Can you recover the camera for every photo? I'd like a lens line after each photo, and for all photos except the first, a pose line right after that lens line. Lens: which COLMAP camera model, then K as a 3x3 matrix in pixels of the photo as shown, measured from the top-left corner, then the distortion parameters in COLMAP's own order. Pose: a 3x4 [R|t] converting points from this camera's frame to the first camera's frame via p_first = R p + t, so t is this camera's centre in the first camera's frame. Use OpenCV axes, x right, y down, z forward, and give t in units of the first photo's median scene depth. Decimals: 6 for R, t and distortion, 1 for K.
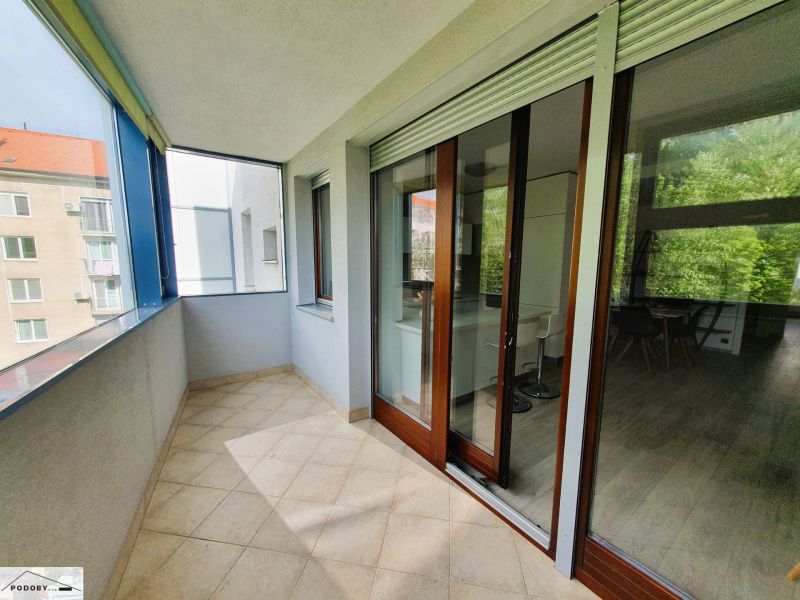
lens RADIAL K [[315.4, 0, 398.0], [0, 315.4, 302.6], [0, 0, 1]] dist [0.008154, -0.000139]
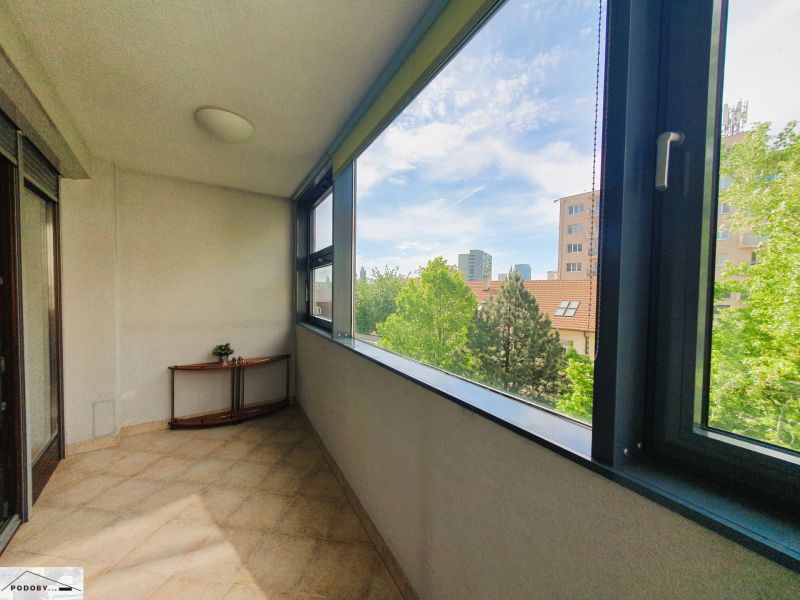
lens RADIAL K [[315.4, 0, 398.0], [0, 315.4, 302.6], [0, 0, 1]] dist [0.008154, -0.000139]
pose [[-0.999781, -0.015221, -0.014386, -0.917545], [-0.017357, 0.986563, 0.162456, -0.272610], [0.011720, 0.162670, -0.986611, 2.025809]]
